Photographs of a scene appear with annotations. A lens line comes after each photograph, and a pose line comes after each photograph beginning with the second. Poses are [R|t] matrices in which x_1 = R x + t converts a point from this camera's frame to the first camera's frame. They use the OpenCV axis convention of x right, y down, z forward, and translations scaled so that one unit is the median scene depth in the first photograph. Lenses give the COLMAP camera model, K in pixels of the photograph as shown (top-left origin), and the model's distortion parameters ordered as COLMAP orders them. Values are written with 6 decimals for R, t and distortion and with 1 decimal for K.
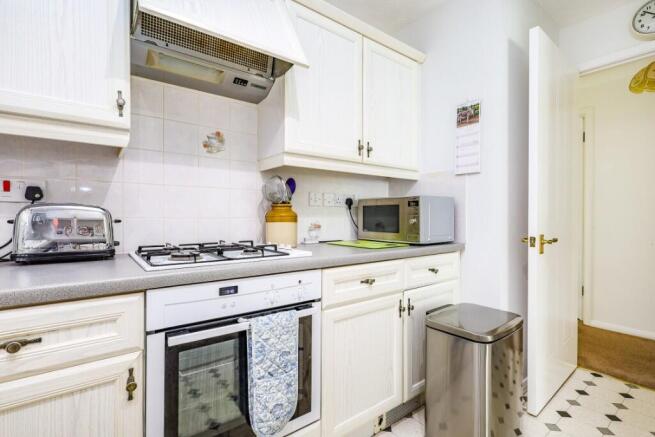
lens RADIAL K [[311.9, 0, 327.2], [0, 311.9, 218.2], [0, 0, 1]] dist [0.000972, 0.000252]
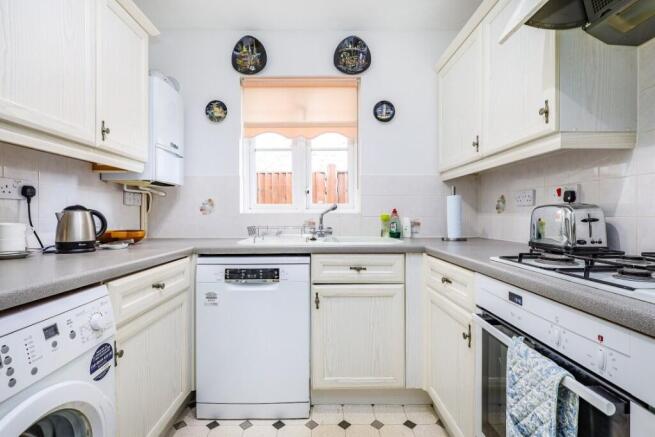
lens RADIAL K [[311.9, 0, 325.5], [0, 311.9, 215.9], [0, 0, 1]] dist [0.000972, 0.000252]
pose [[-0.591391, 0.004406, -0.806373, 0.678854], [-0.004471, 0.999952, 0.008743, -0.007696], [0.806372, 0.008776, -0.591343, 1.025210]]
